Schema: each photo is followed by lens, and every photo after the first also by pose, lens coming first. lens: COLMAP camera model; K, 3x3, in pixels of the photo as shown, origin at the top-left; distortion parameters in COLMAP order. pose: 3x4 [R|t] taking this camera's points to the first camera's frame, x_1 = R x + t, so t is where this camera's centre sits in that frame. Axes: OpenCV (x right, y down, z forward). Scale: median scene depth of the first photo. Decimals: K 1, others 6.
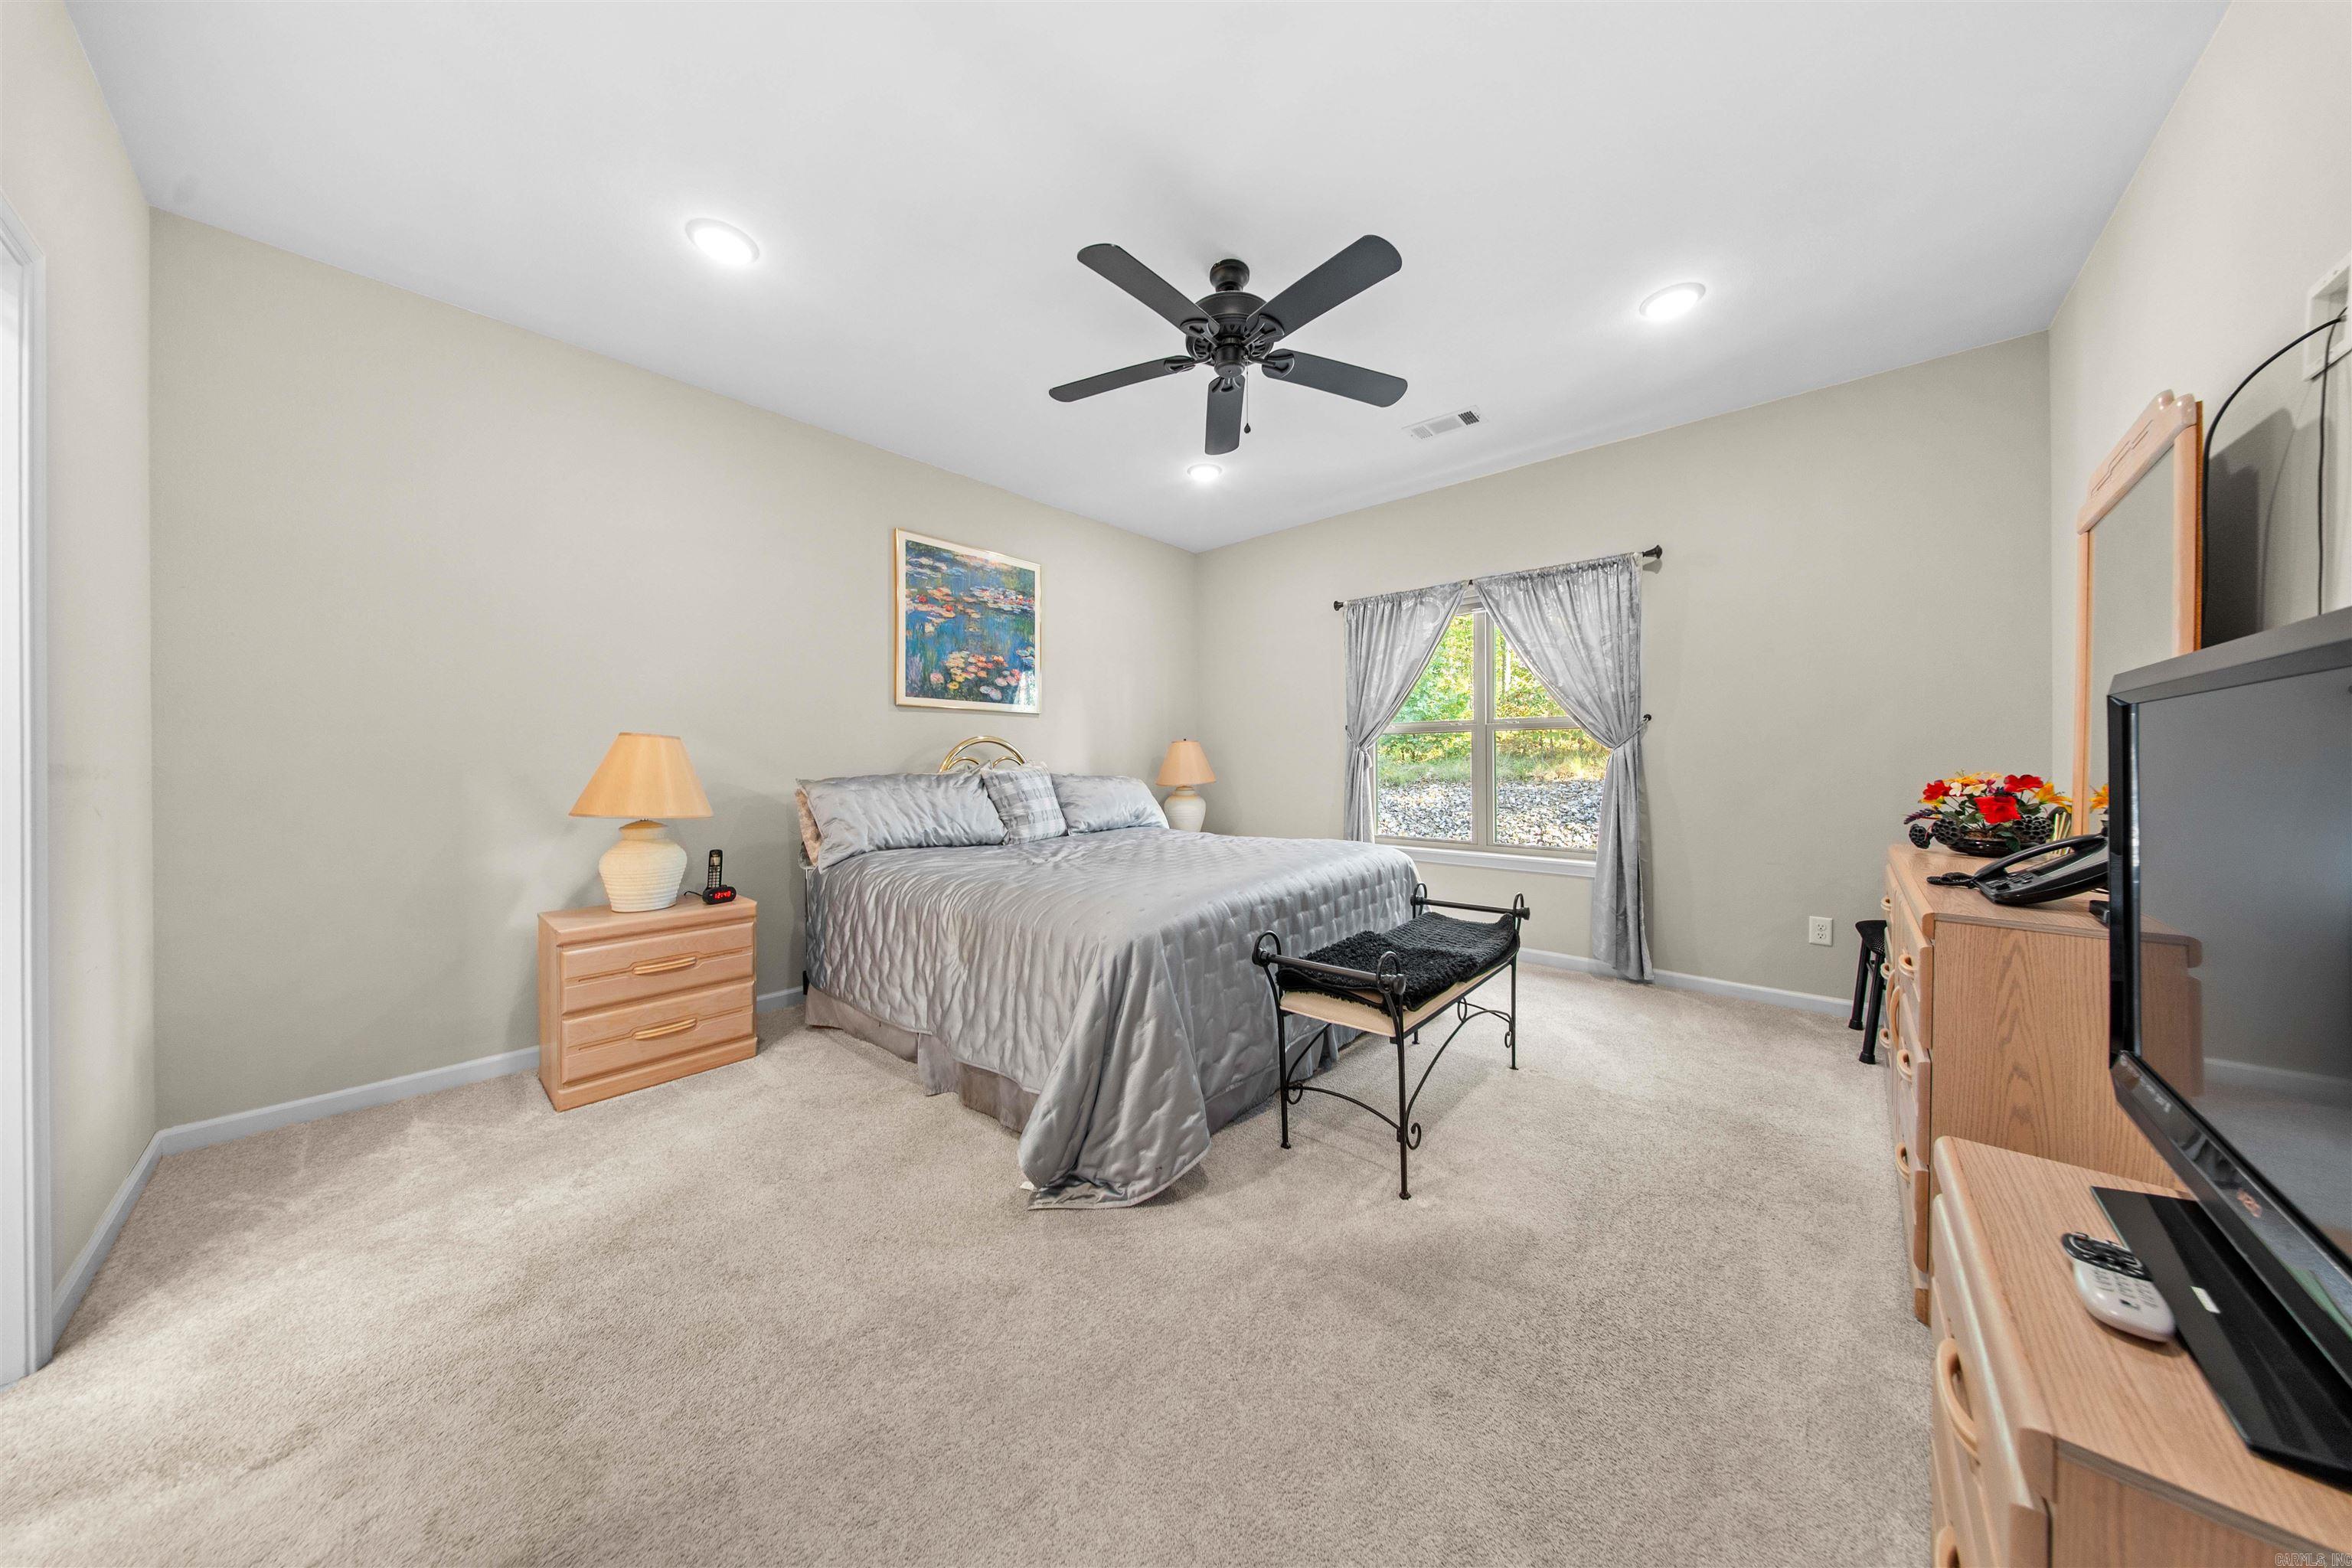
lens RADIAL K [[707.0, 0, 1190.0], [0, 707.0, 765.7], [0, 0, 1]] dist [-0.000050, -0.000025]
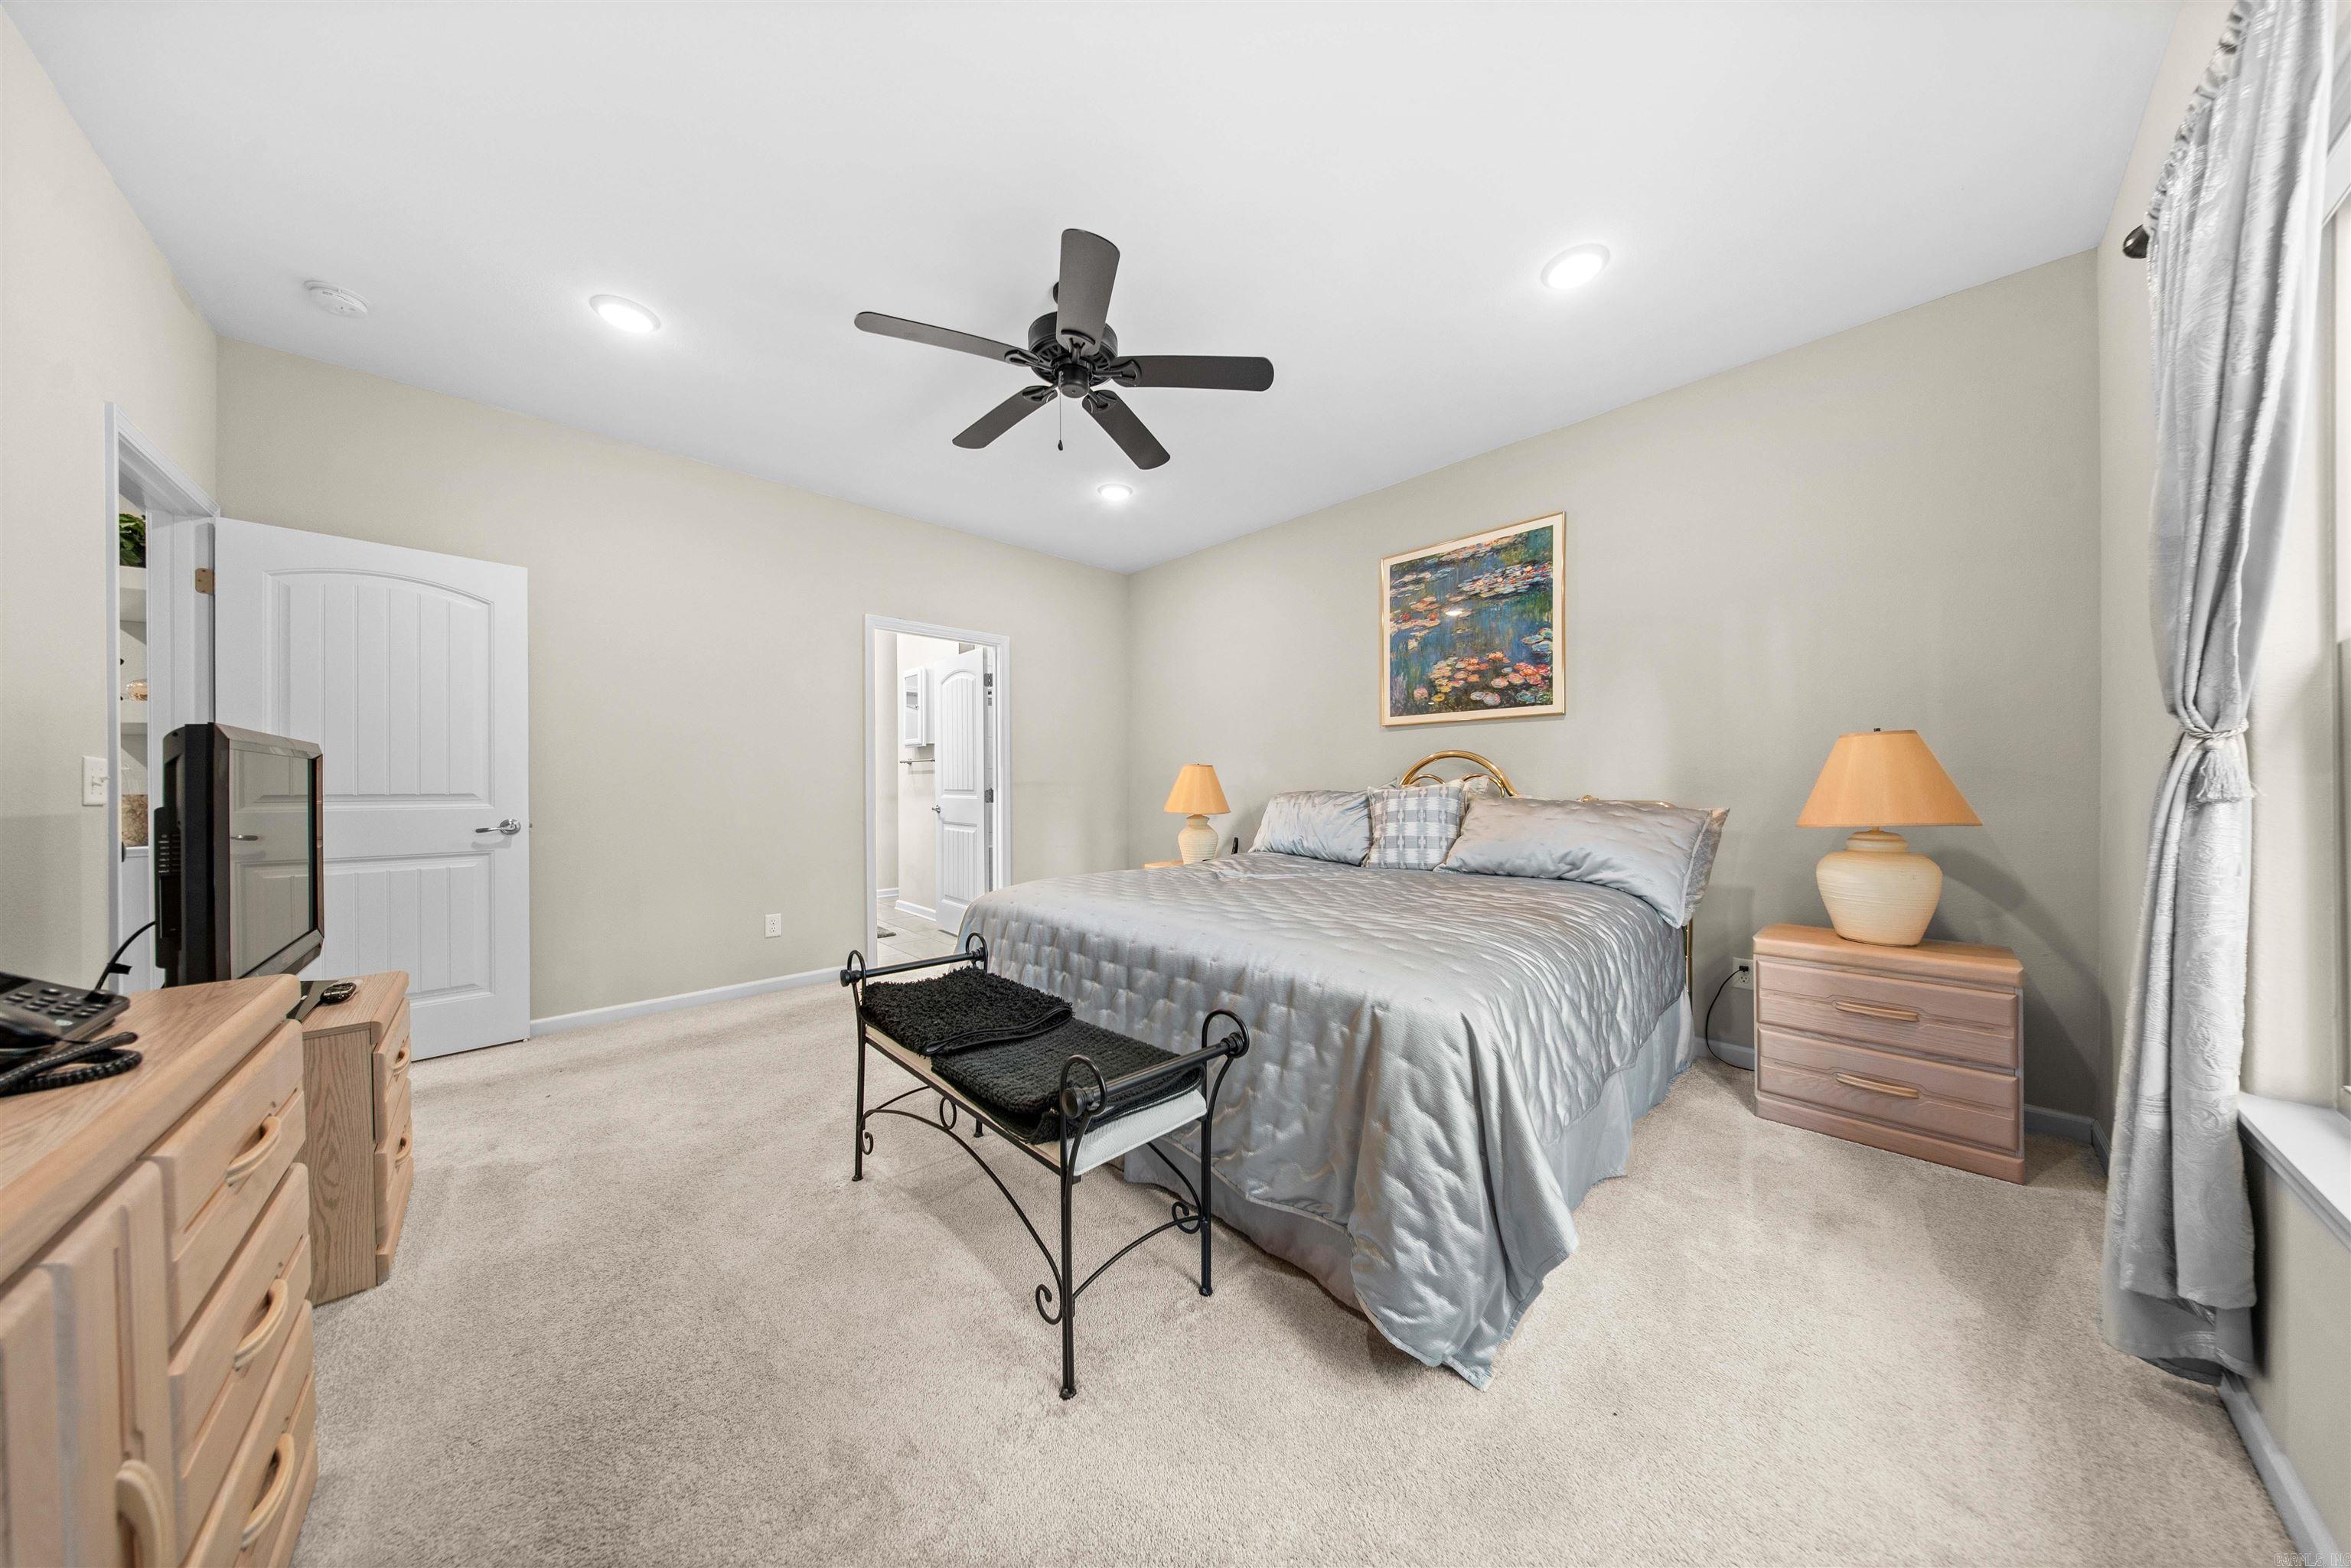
lens RADIAL K [[706.7, 0, 1190.5], [0, 706.7, 789.2], [0, 0, 1]] dist [-0.000050, -0.000025]
pose [[-0.087783, 0.013858, -0.996043, 0.618758], [-0.003117, 0.999895, 0.014186, -0.004541], [0.996135, 0.004350, -0.087731, 0.746459]]
